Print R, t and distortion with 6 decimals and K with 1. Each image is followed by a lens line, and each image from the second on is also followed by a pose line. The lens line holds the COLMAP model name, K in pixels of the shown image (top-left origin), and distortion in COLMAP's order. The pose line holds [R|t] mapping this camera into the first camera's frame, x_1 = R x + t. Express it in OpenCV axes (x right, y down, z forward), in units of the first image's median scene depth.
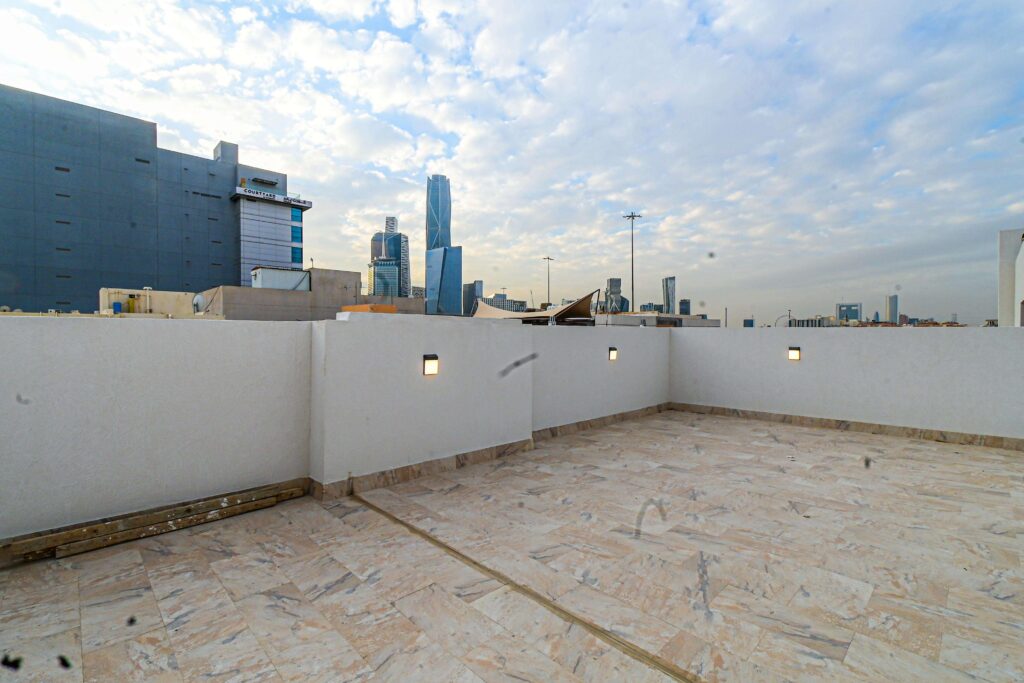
lens RADIAL K [[454.1, 0, 509.7], [0, 454.1, 341.9], [0, 0, 1]] dist [0.009318, -0.004104]
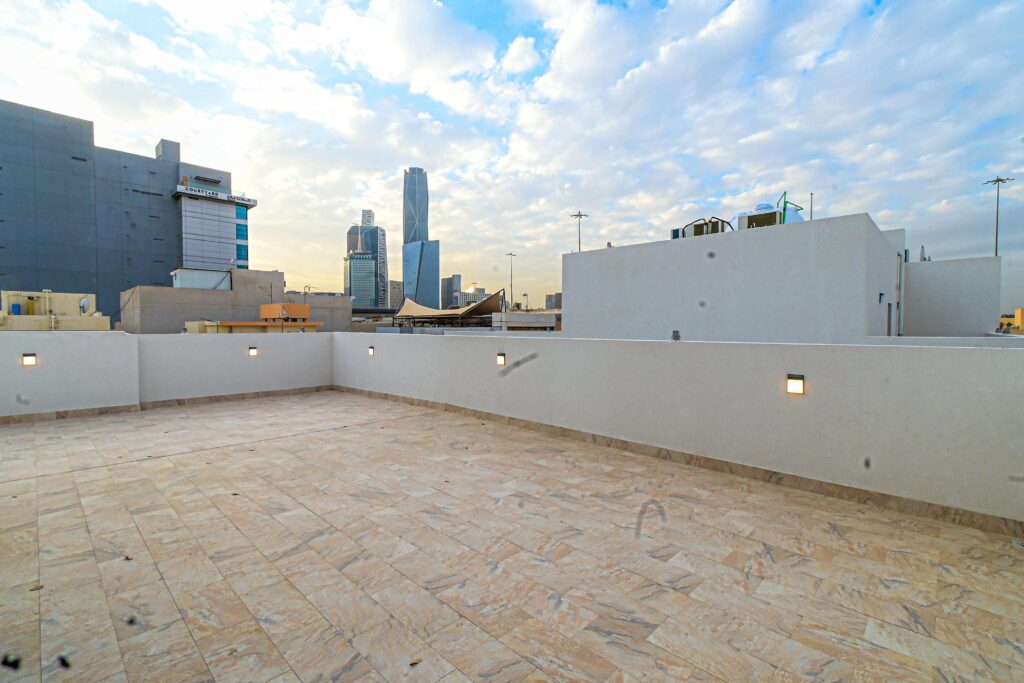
lens RADIAL K [[454.1, 0, 508.4], [0, 454.1, 339.7], [0, 0, 1]] dist [0.009318, -0.004104]
pose [[0.999080, -0.004346, 0.042658, 0.174524], [0.003995, 0.999958, 0.008302, -0.003550], [-0.042692, -0.008124, 0.999055, -0.091850]]
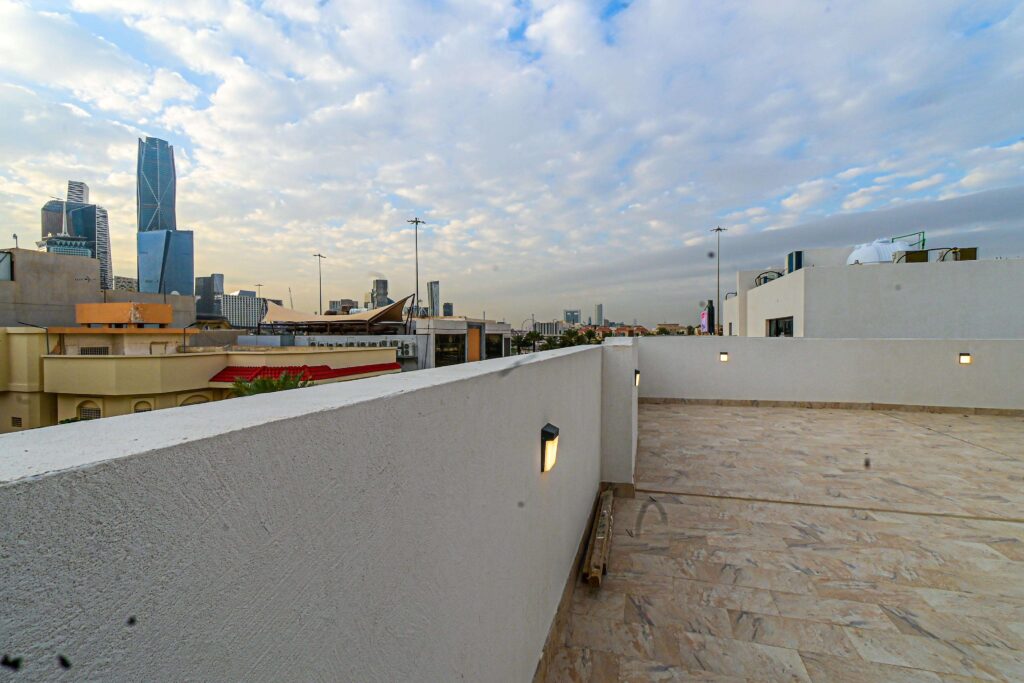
lens RADIAL K [[454.1, 0, 508.7], [0, 454.1, 342.2], [0, 0, 1]] dist [0.009318, -0.004104]
pose [[0.877974, -0.013694, 0.478513, -0.035456], [0.015293, 0.999883, 0.000556, -0.001373], [-0.478465, 0.006830, 0.878080, 0.055136]]
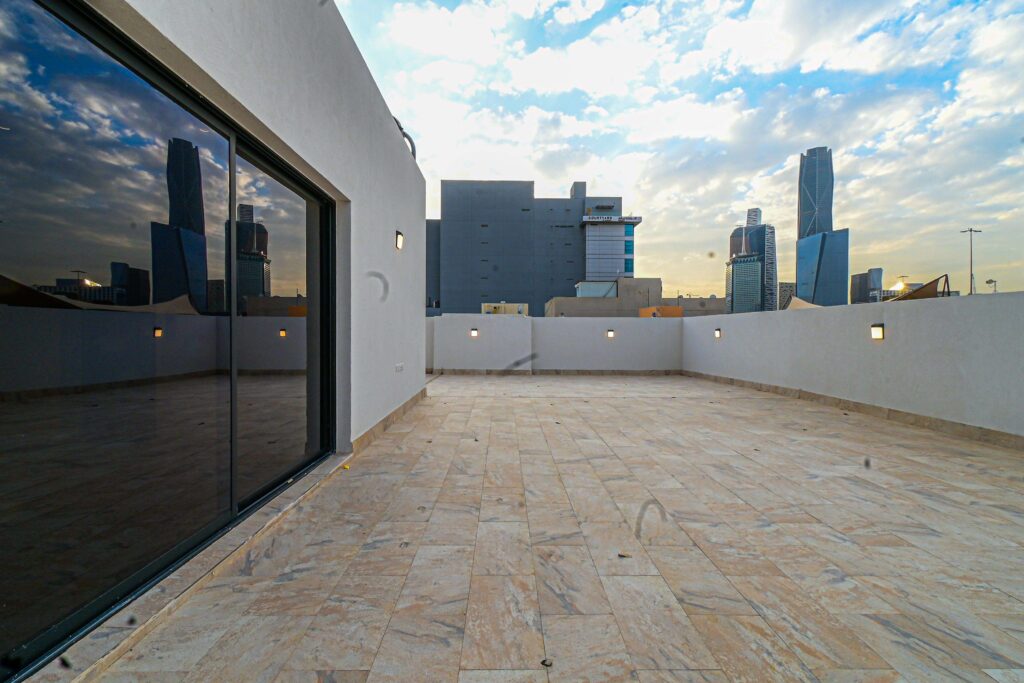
lens RADIAL K [[454.1, 0, 513.2], [0, 454.1, 338.1], [0, 0, 1]] dist [0.009318, -0.004104]
pose [[0.738288, 0.005427, -0.674464, 0.191556], [-0.014102, 0.999873, -0.007392, 0.010703], [0.674339, 0.014969, 0.738271, -0.085372]]
